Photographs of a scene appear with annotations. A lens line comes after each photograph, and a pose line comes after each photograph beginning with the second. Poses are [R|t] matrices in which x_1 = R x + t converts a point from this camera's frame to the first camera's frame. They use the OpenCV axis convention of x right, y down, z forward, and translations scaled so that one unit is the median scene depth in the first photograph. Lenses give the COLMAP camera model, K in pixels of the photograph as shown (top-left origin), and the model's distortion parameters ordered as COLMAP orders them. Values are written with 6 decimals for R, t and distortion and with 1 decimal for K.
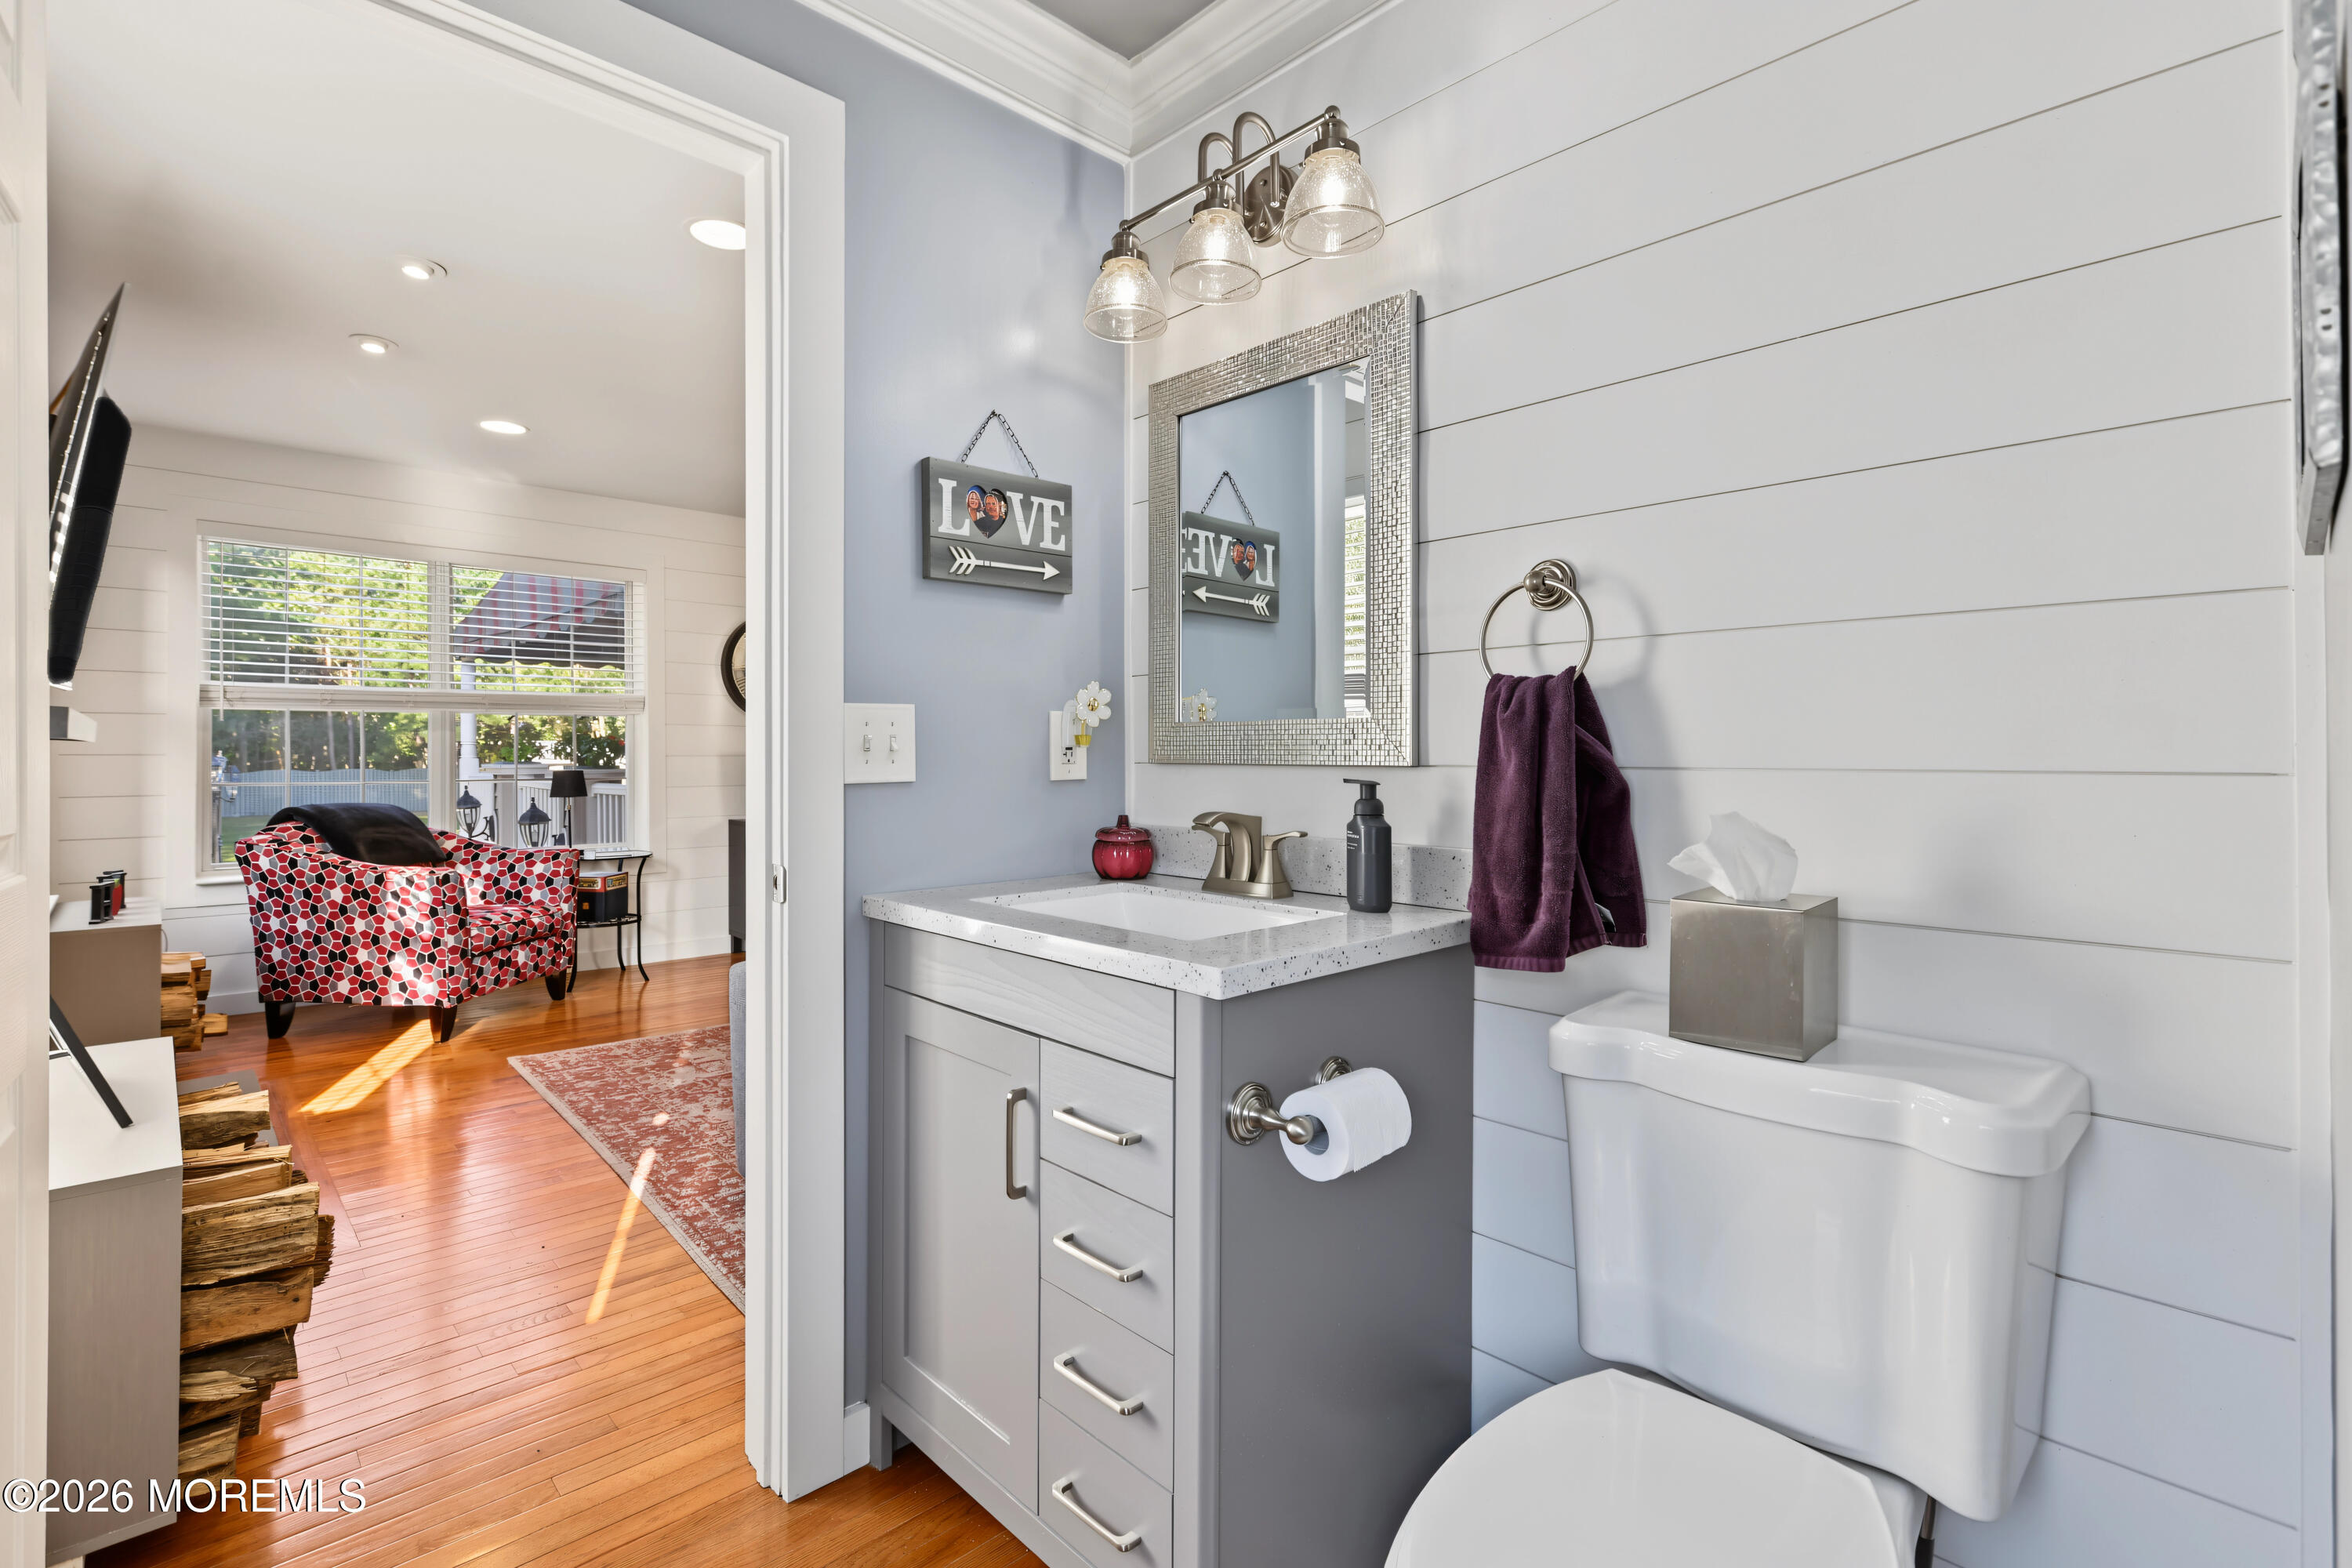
lens RADIAL K [[1088.2, 0, 1185.0], [0, 1088.2, 763.9], [0, 0, 1]] dist [-0.003488, 0.002301]
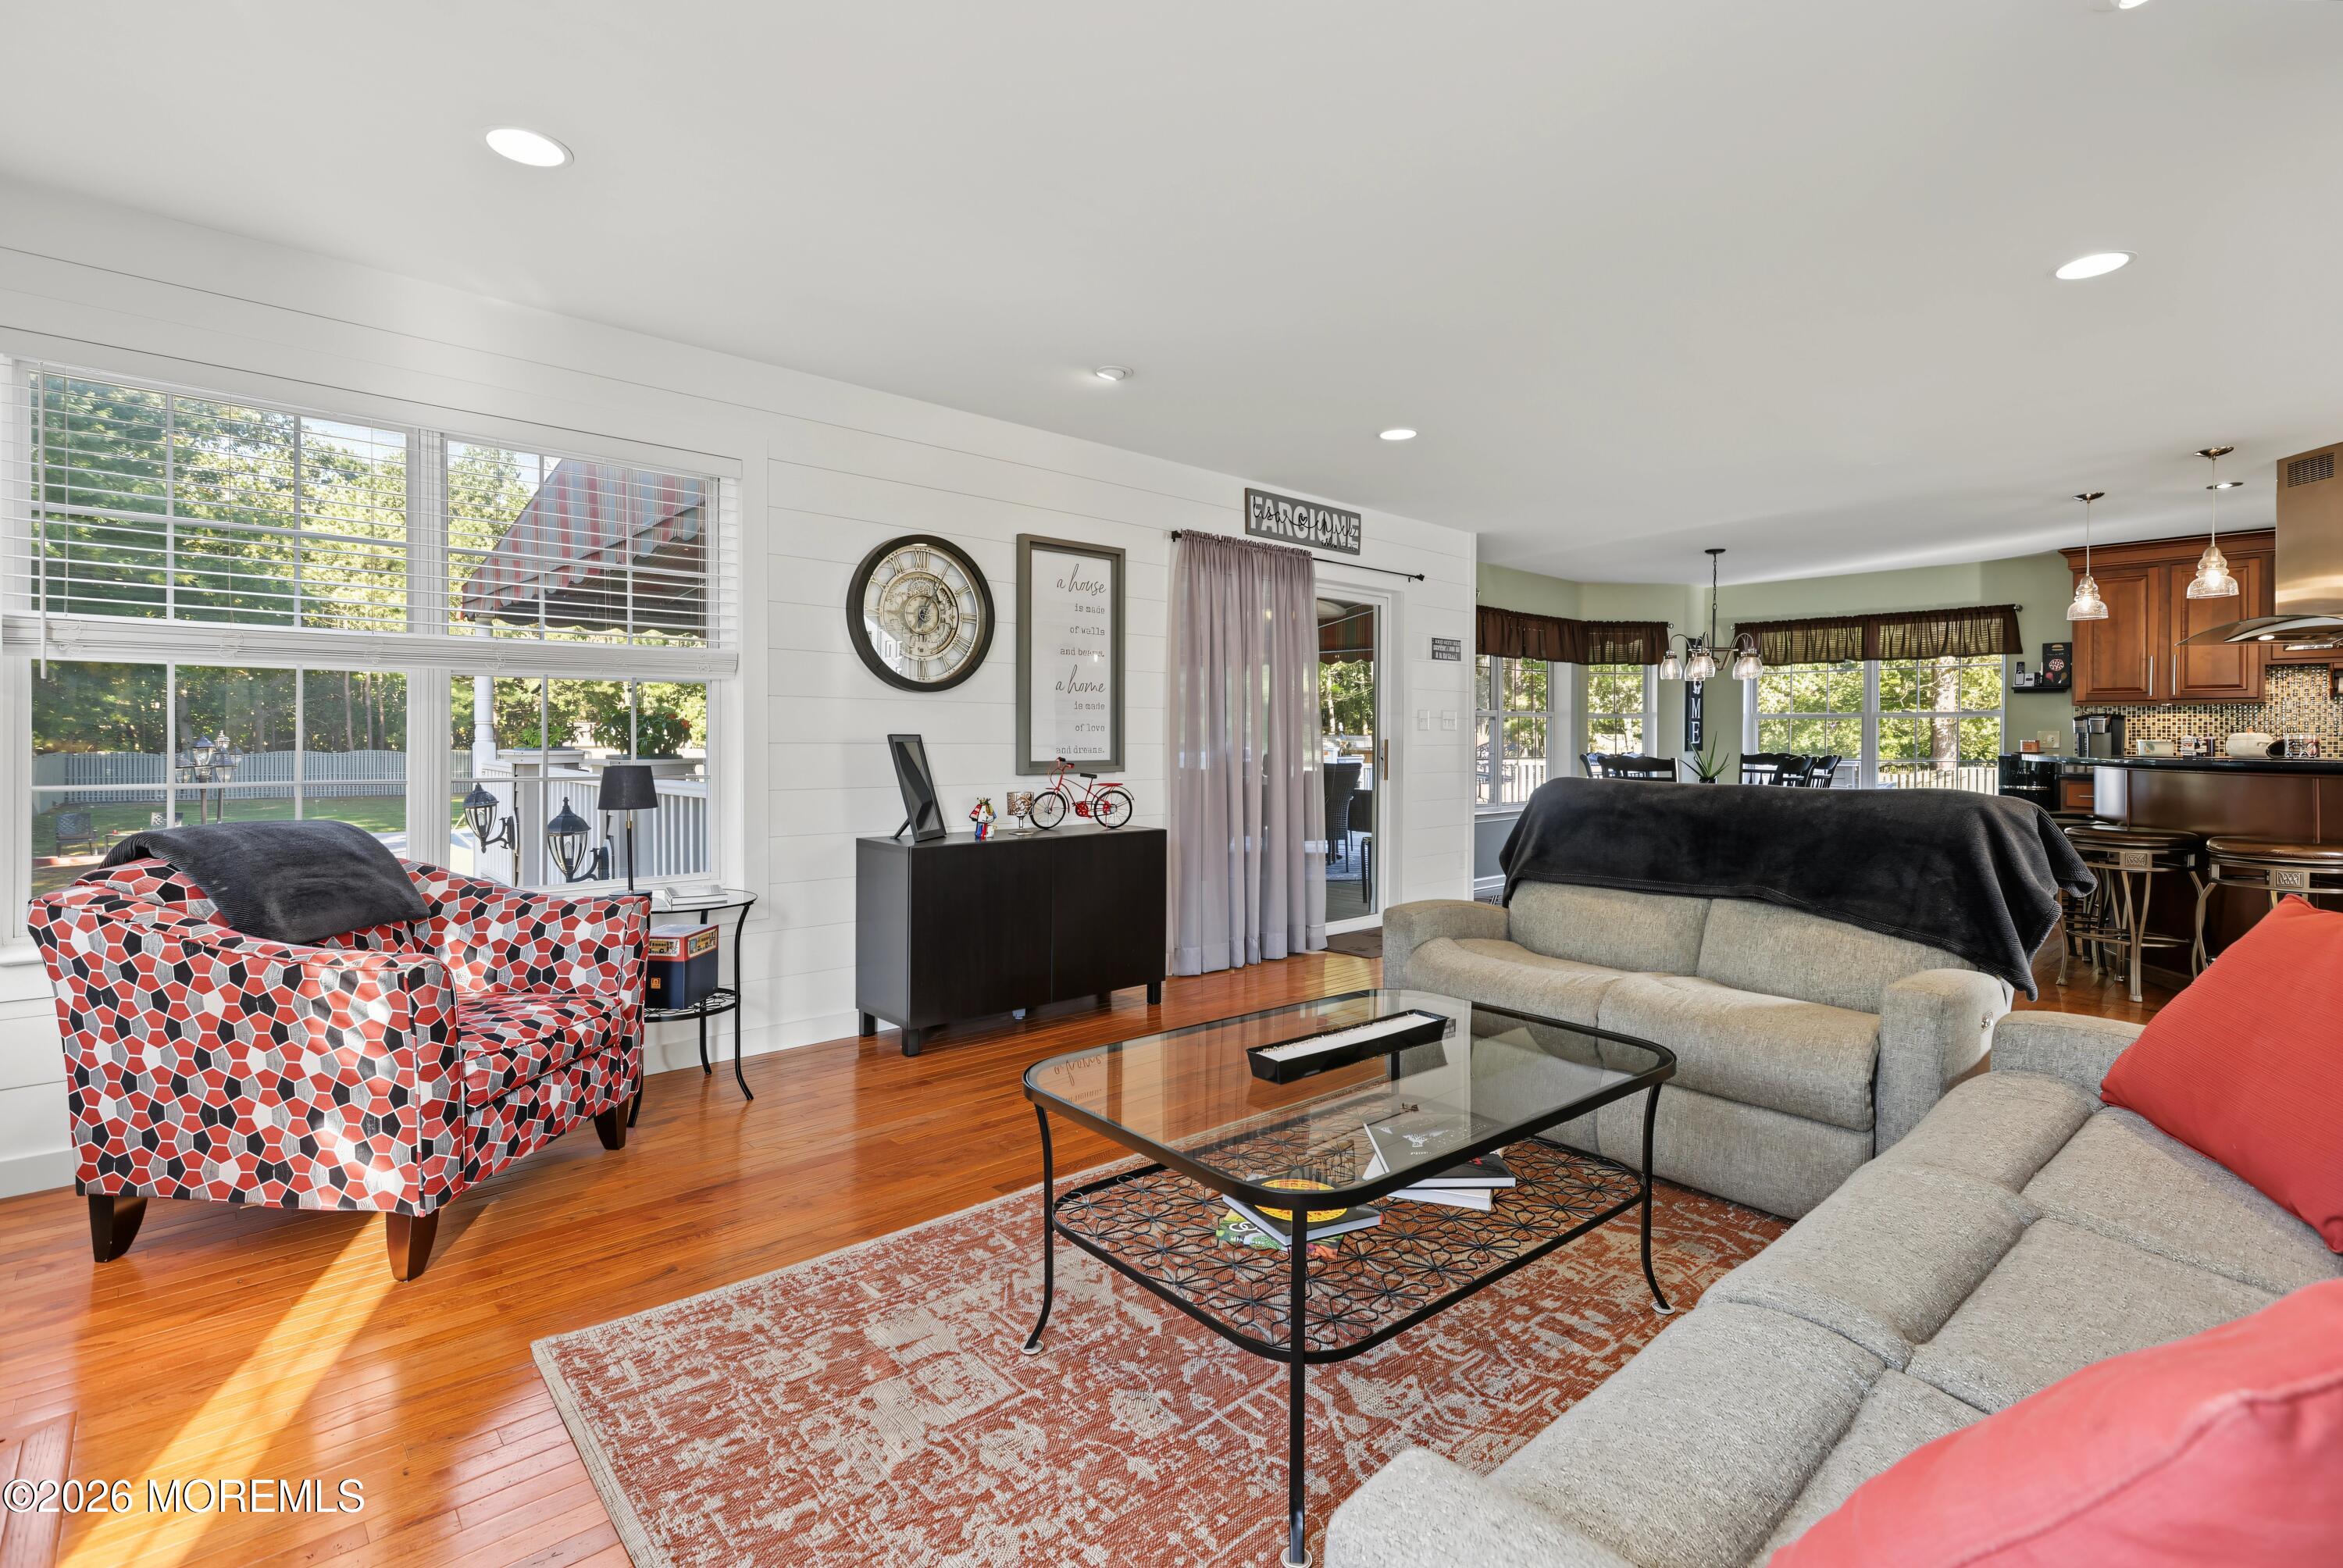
lens RADIAL K [[1083.9, 0, 1179.9], [0, 1083.9, 759.0], [0, 0, 1]] dist [-0.003488, 0.002301]
pose [[0.999811, 0.007530, -0.017947, -0.277133], [-0.007377, 0.999936, 0.008588, -0.006549], [0.018011, -0.008454, 0.999802, 0.444178]]
